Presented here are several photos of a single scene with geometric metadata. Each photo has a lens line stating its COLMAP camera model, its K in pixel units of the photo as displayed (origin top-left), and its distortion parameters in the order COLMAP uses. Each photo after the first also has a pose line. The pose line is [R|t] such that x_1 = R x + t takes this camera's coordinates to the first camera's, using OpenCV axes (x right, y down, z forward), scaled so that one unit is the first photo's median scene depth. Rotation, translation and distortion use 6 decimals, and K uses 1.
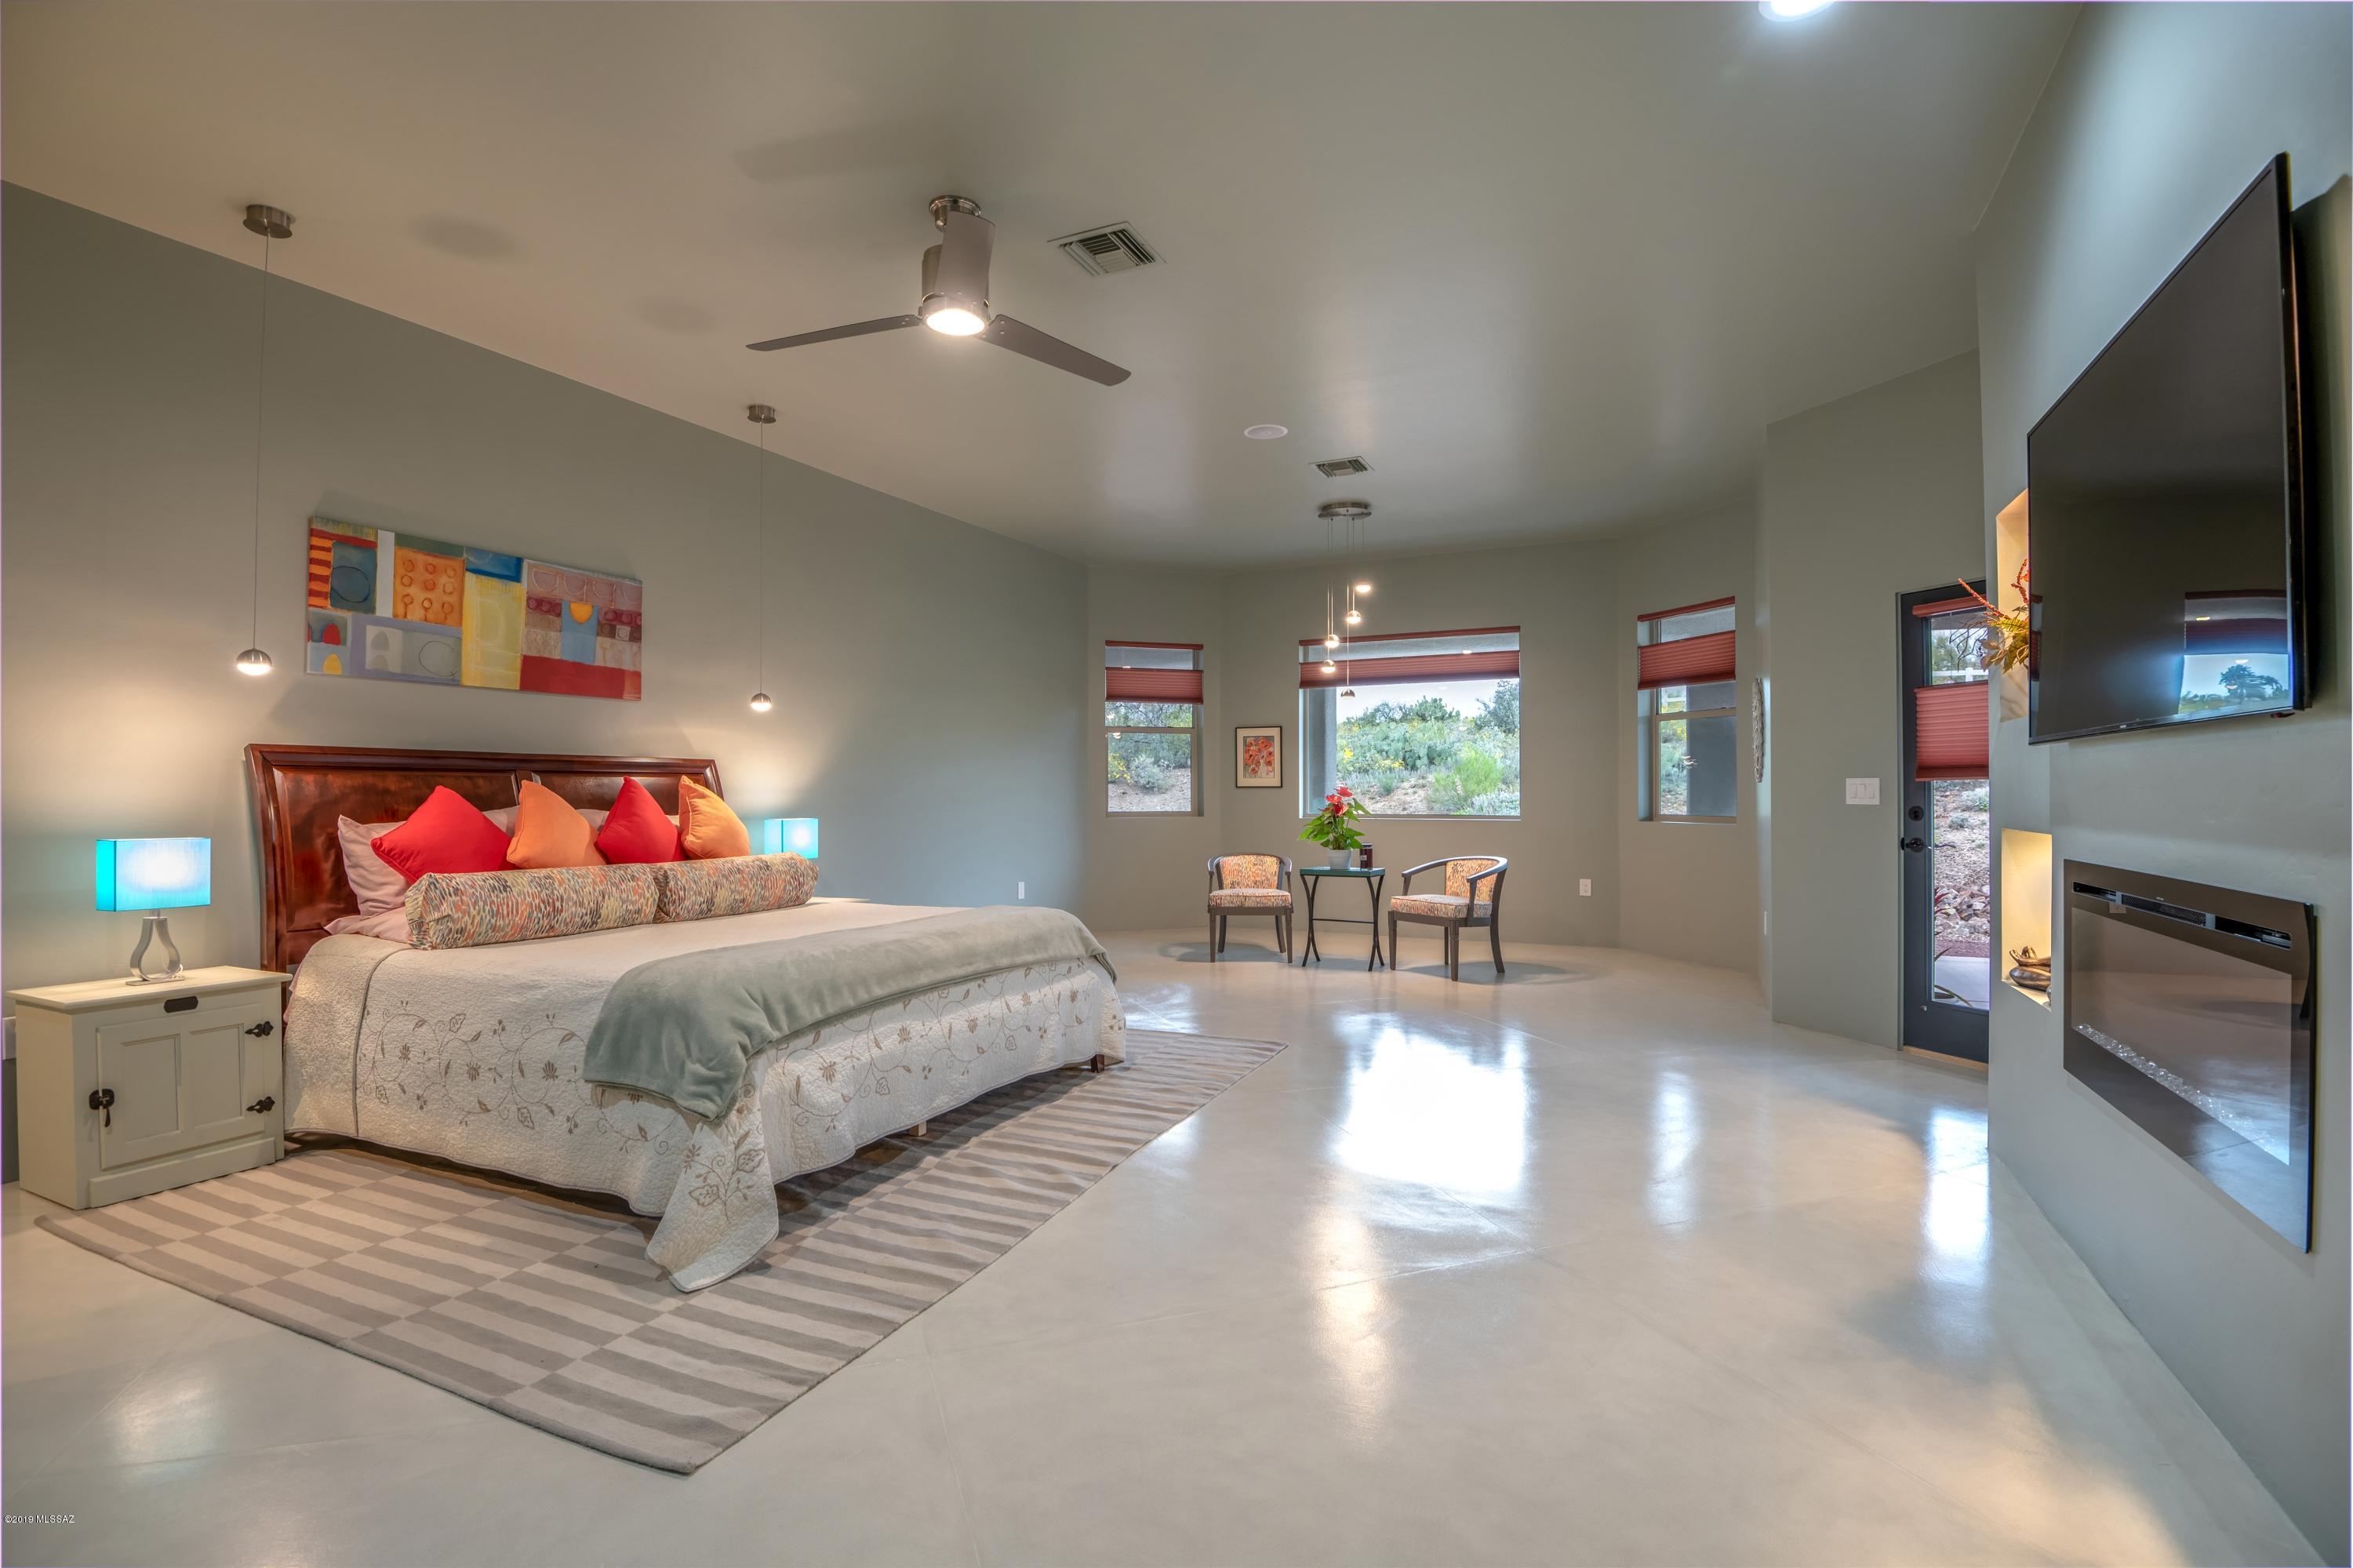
lens RADIAL K [[1081.6, 0, 1184.7], [0, 1081.6, 784.3], [0, 0, 1]] dist [-0.021310, -0.000464]
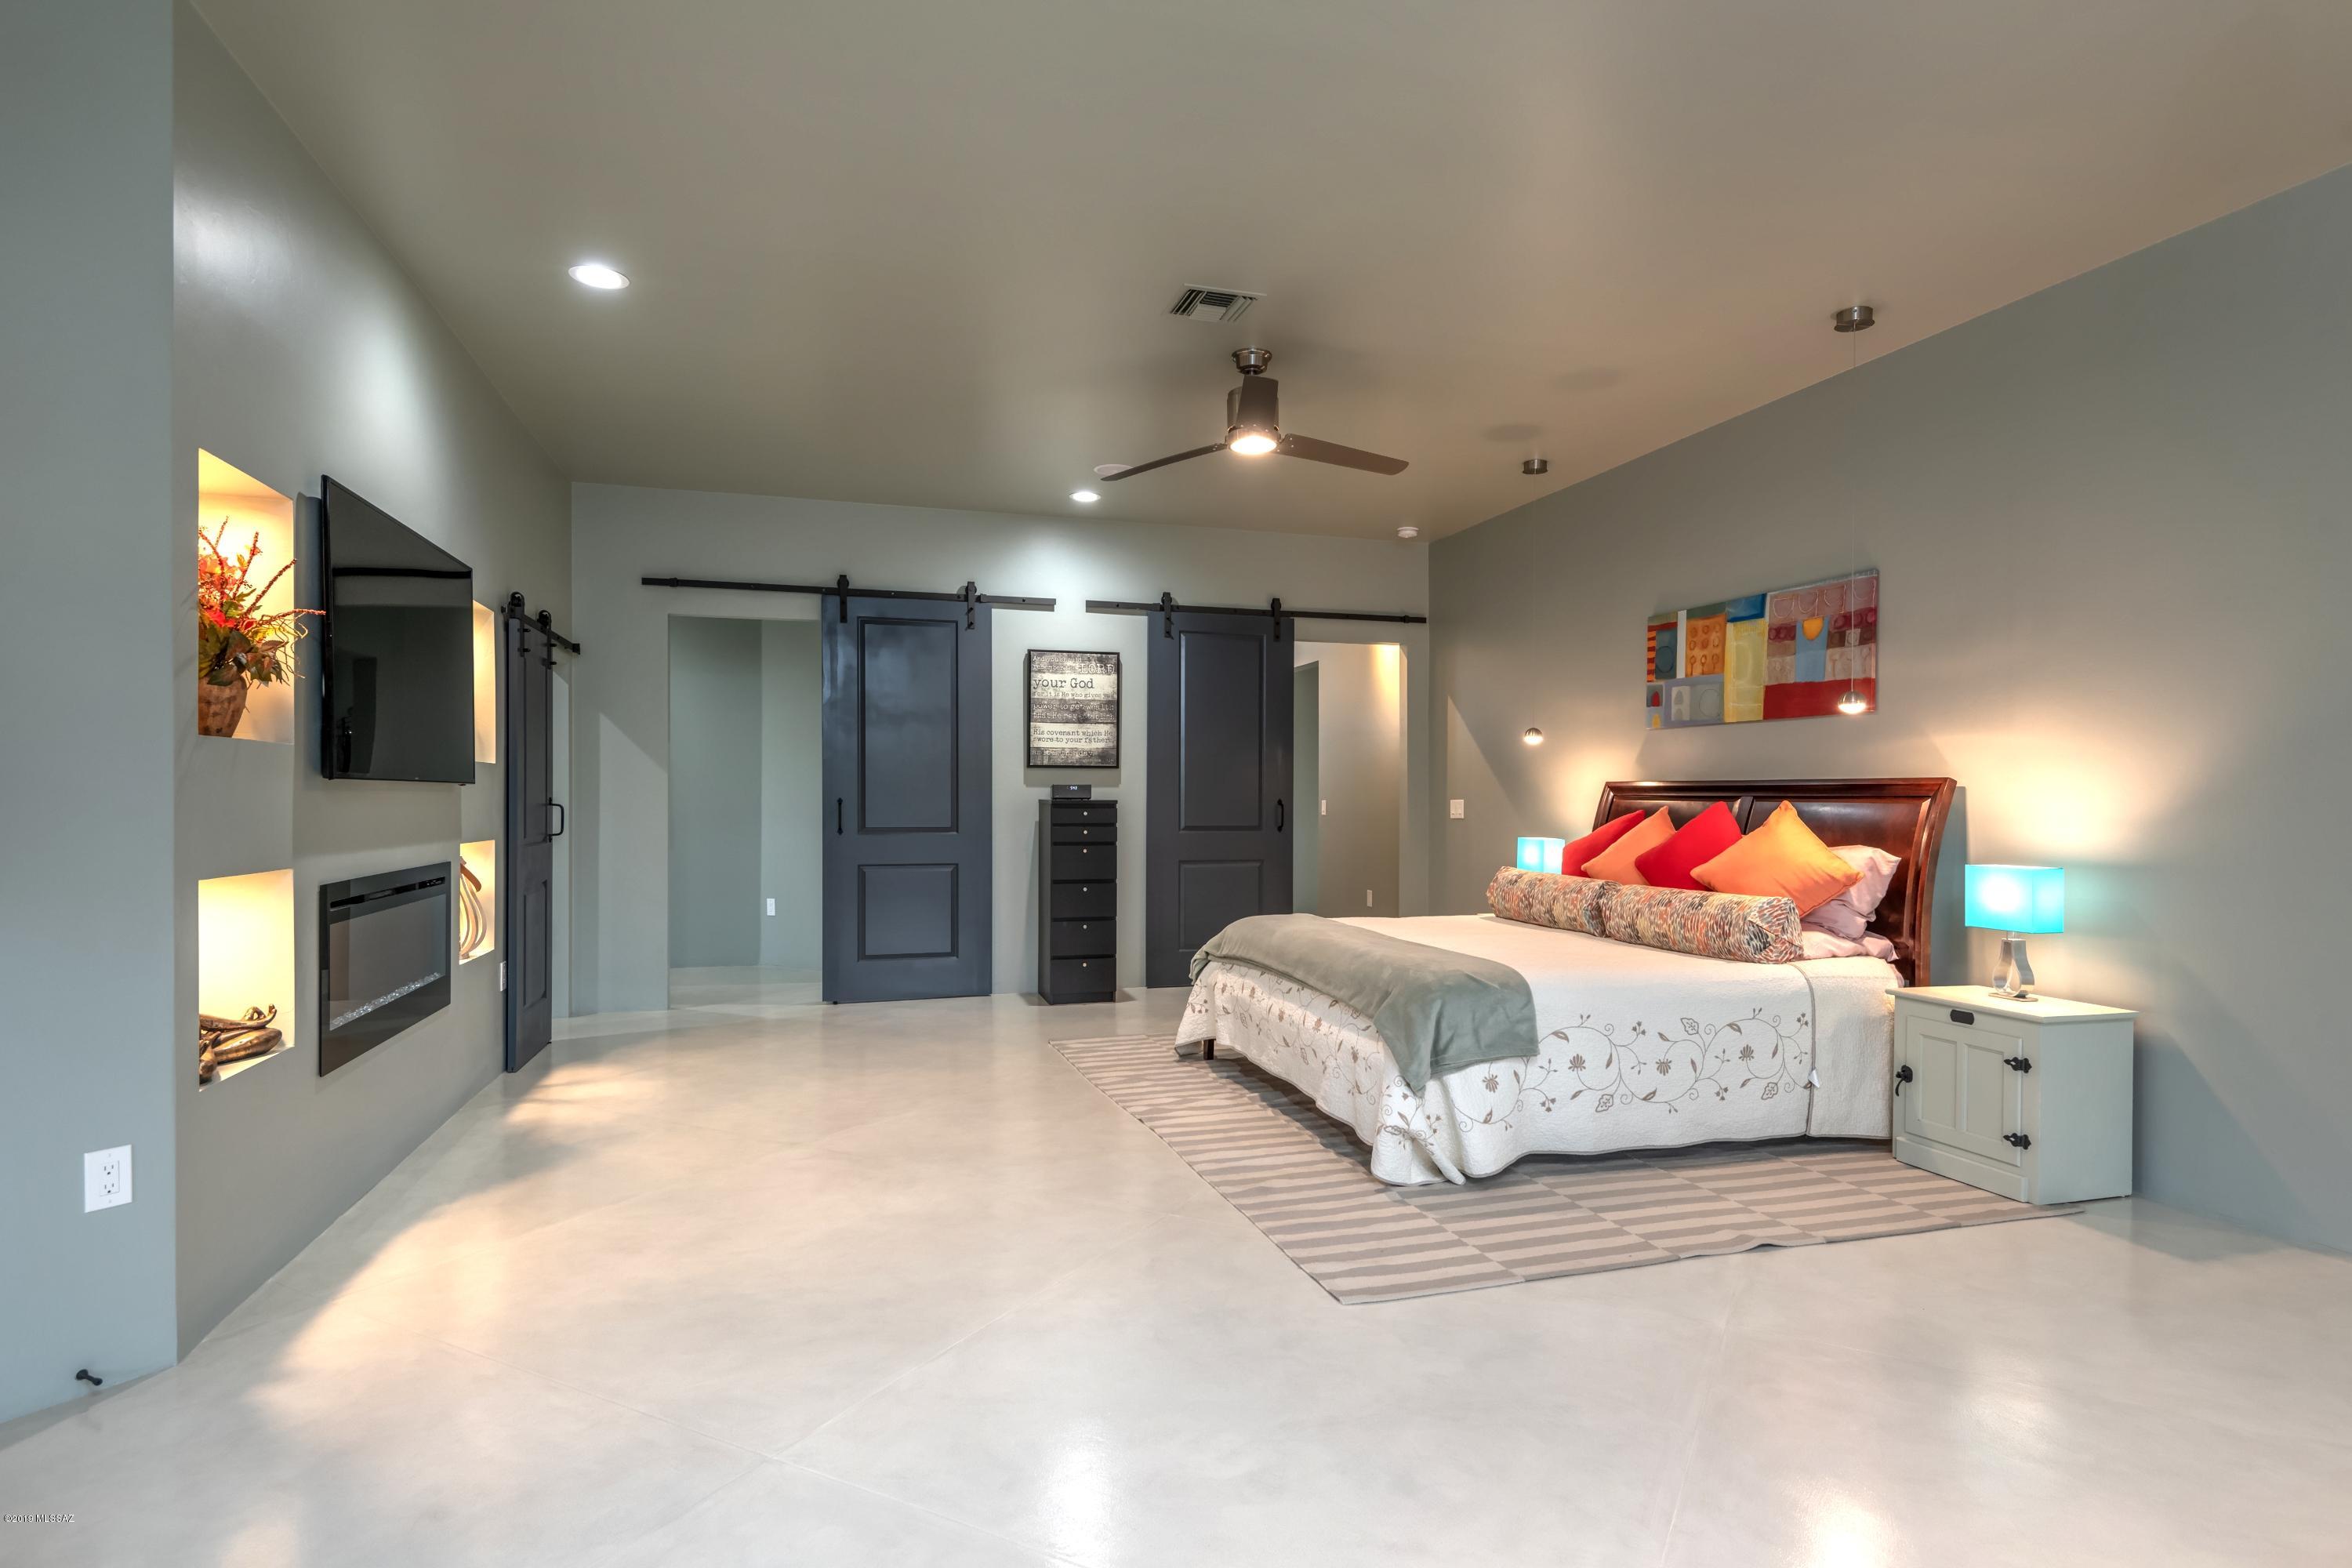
lens RADIAL K [[1248.9, 0, 1183.8], [0, 1248.9, 791.5], [0, 0, 1]] dist [0.031038, 0.000264]
pose [[-0.747009, -0.005197, -0.664794, 0.651211], [-0.000275, 0.999972, -0.007508, -0.008593], [0.664814, -0.005425, -0.746989, 1.612000]]
